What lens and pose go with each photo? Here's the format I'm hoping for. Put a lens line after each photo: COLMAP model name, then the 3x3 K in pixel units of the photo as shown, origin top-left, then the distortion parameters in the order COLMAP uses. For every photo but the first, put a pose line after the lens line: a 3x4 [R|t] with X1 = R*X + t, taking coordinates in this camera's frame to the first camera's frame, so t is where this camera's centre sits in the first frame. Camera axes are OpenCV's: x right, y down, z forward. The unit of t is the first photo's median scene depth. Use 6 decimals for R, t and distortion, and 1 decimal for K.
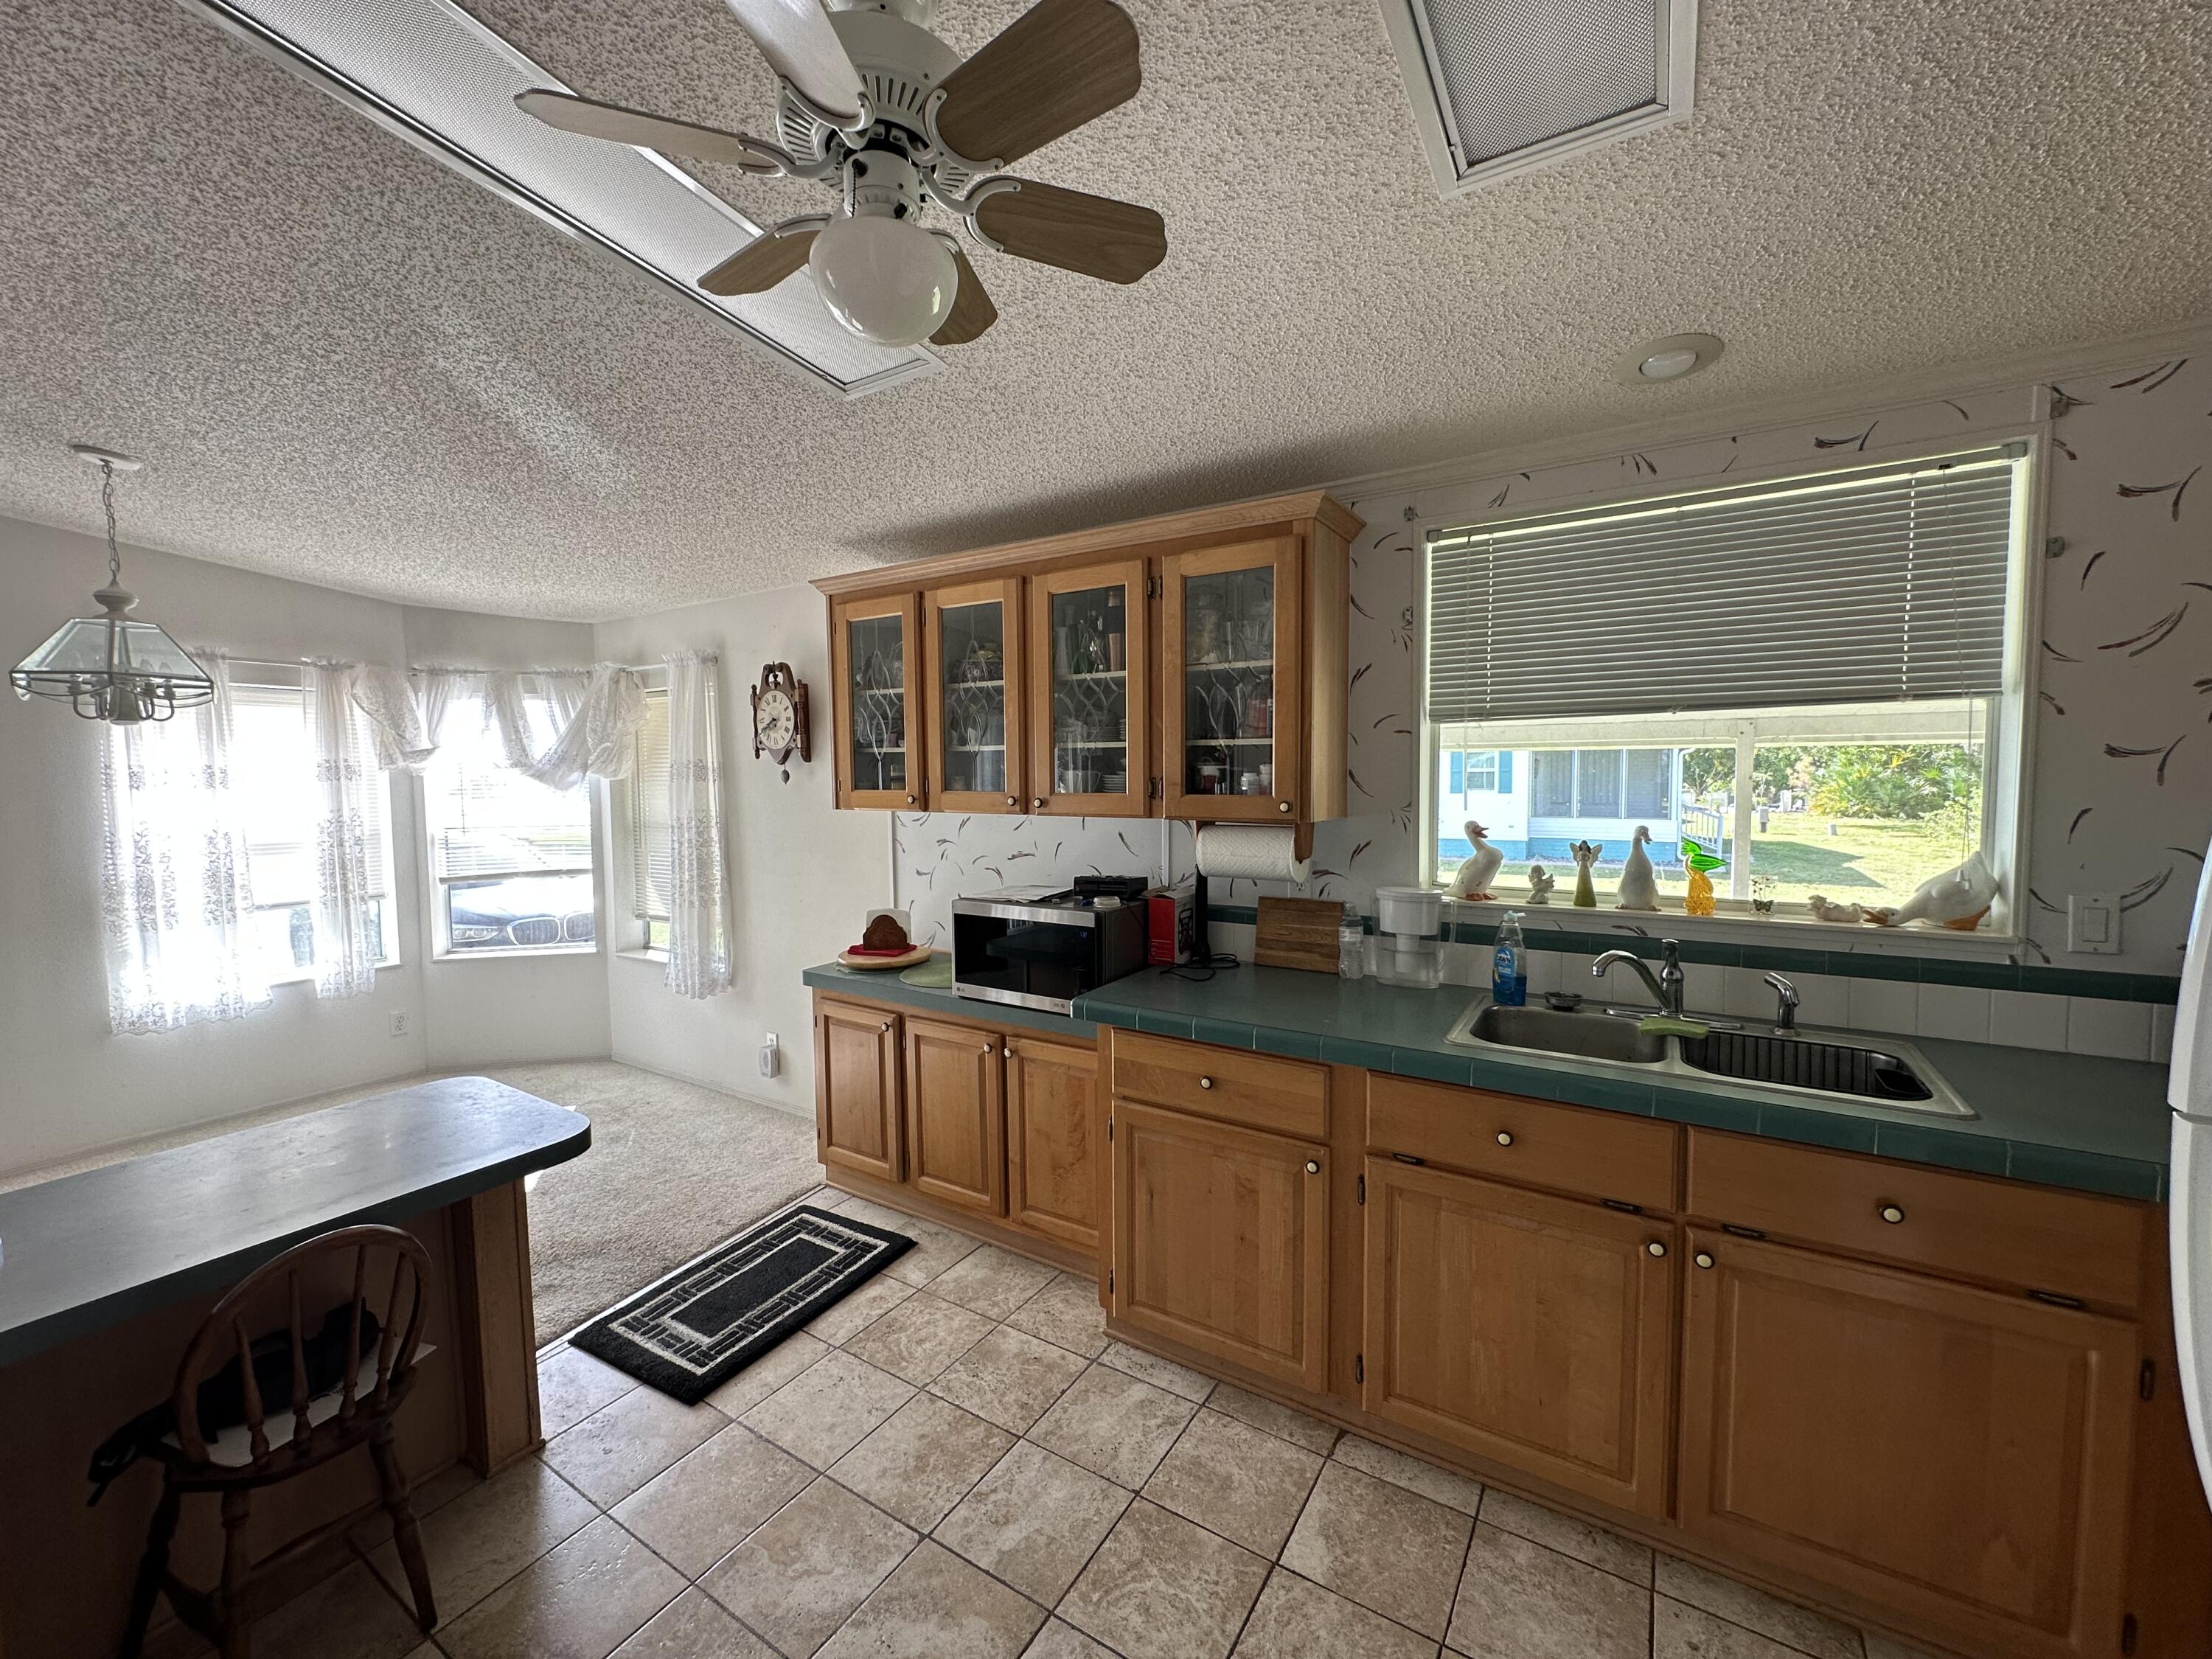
lens RADIAL K [[880.6, 0, 1105.8], [0, 880.6, 829.5], [0, 0, 1]] dist [-0.001161, 0.000078]
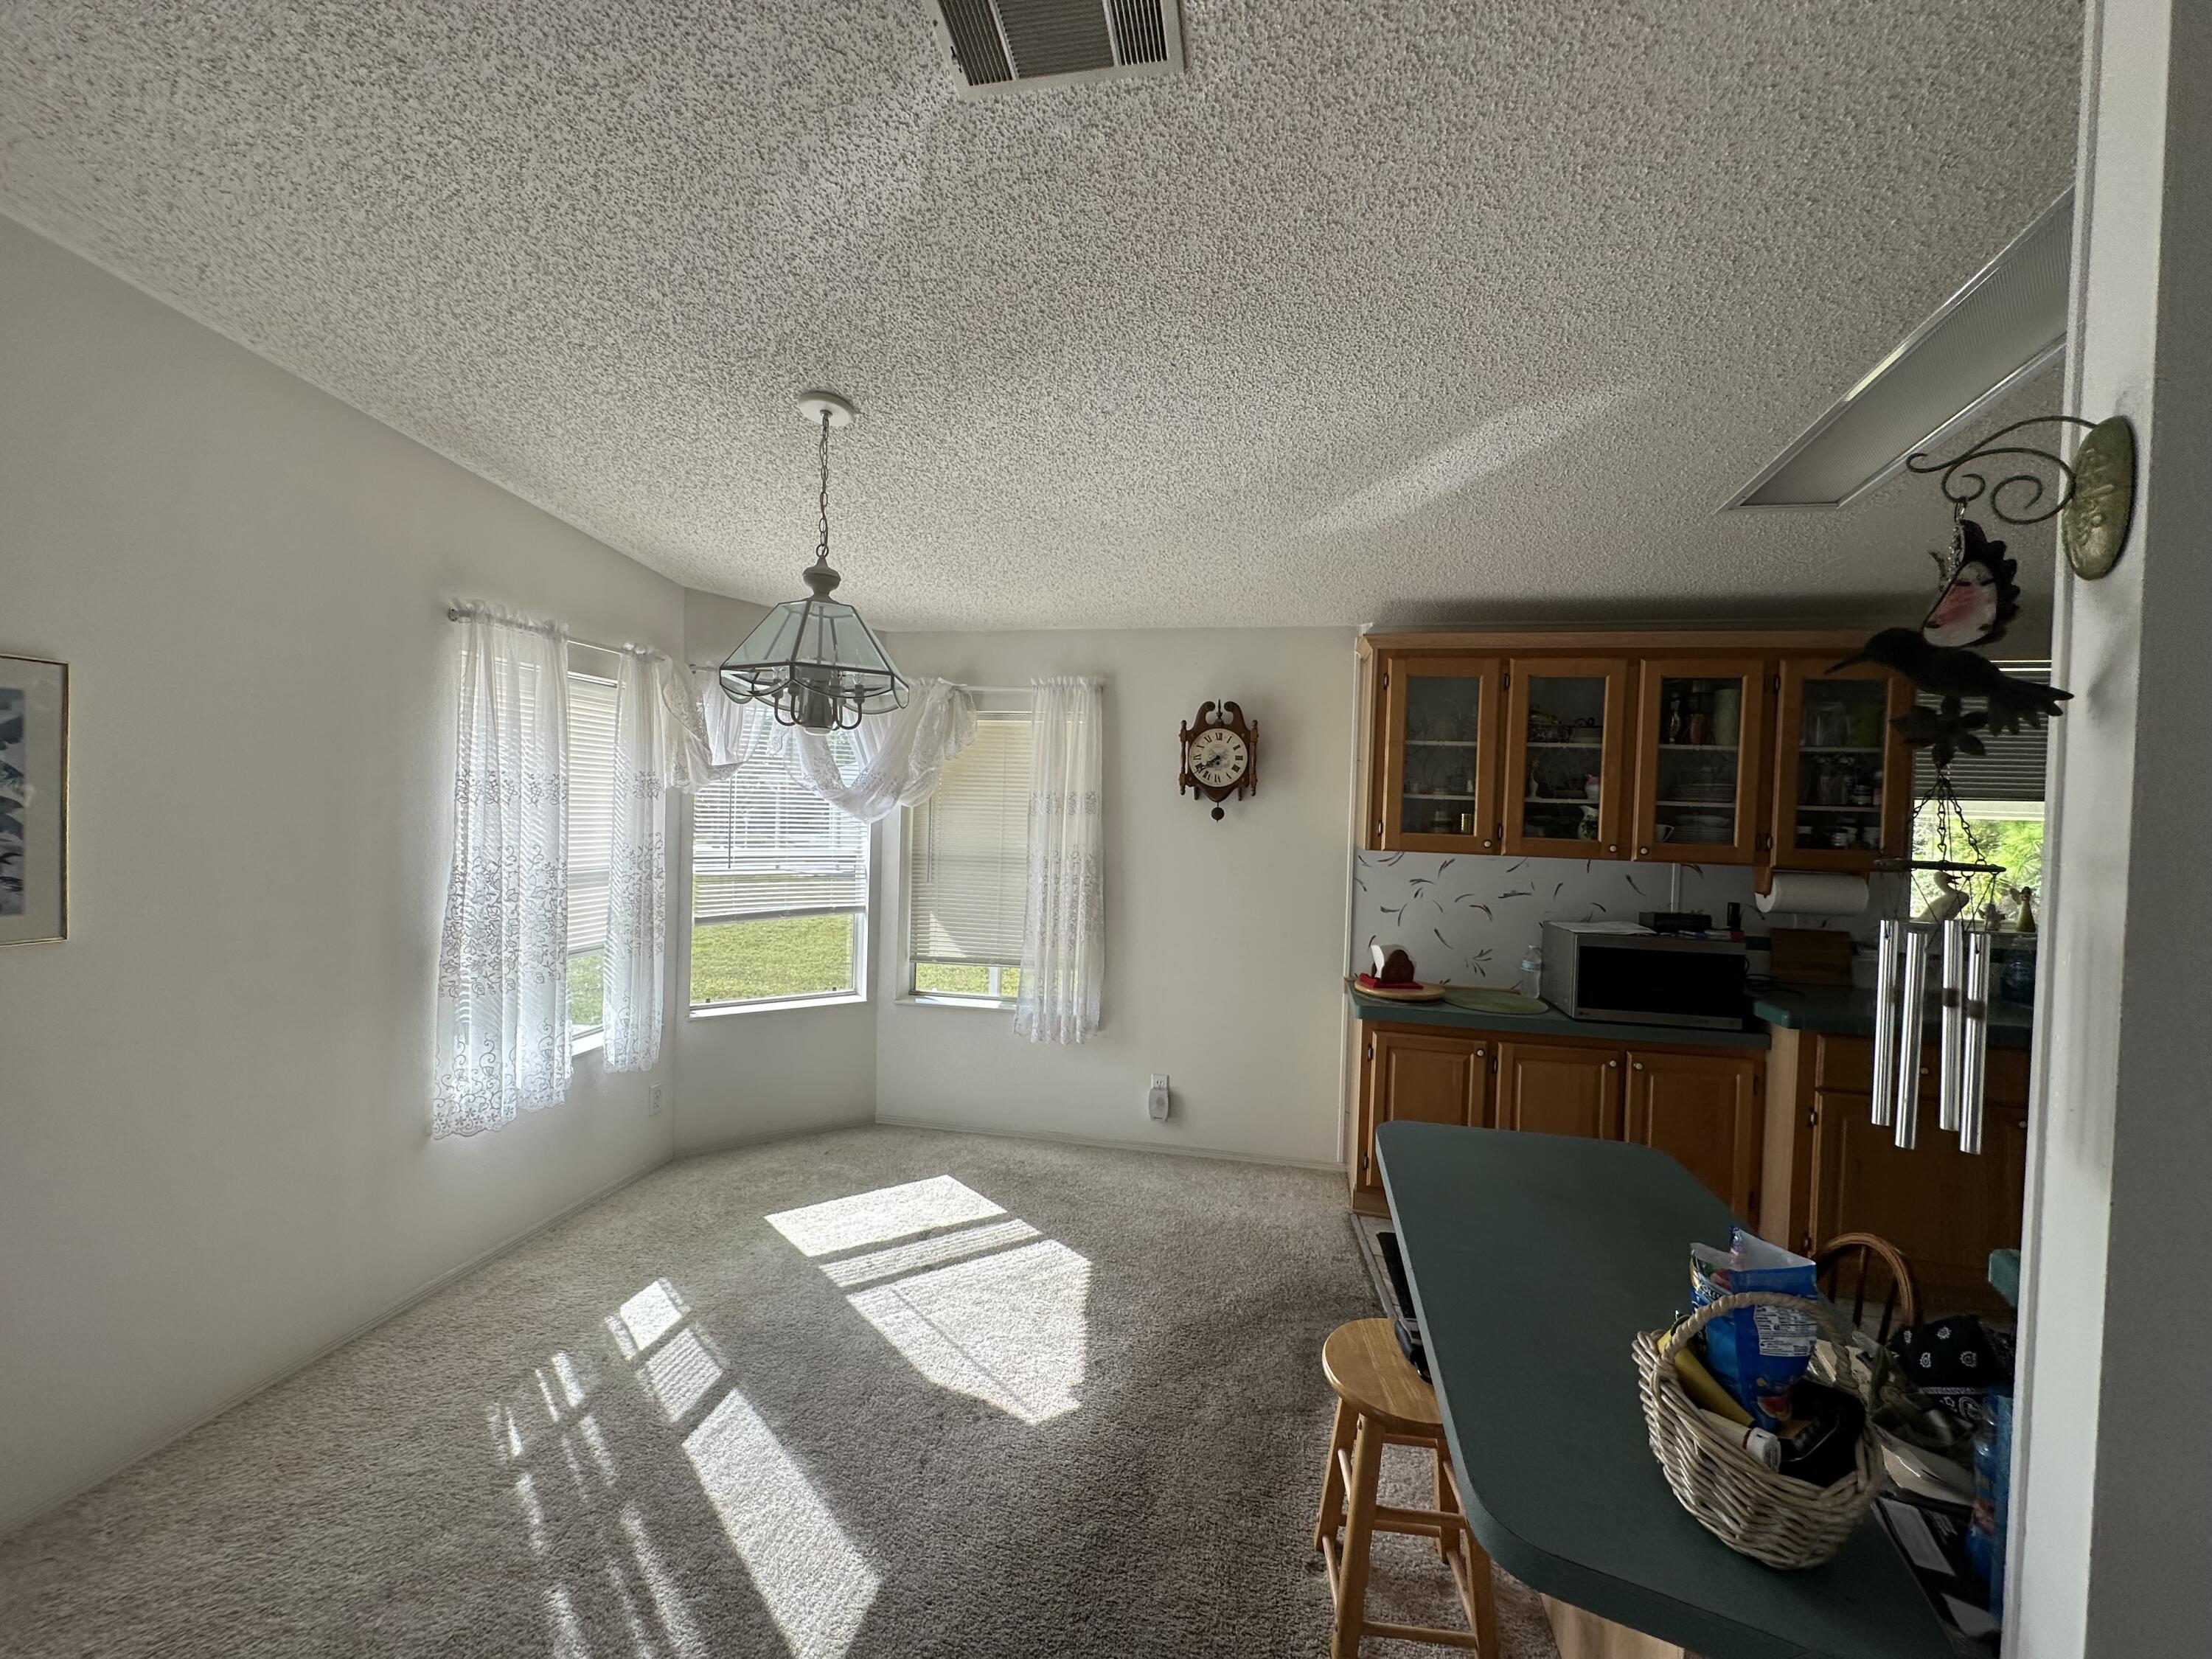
lens RADIAL K [[880.6, 0, 1109.9], [0, 880.6, 828.7], [0, 0, 1]] dist [-0.001161, 0.000078]
pose [[0.933818, 0.027023, 0.356727, -0.836936], [-0.014158, 0.999153, -0.038627, -0.003008], [-0.357468, 0.031021, 0.933410, 0.106904]]
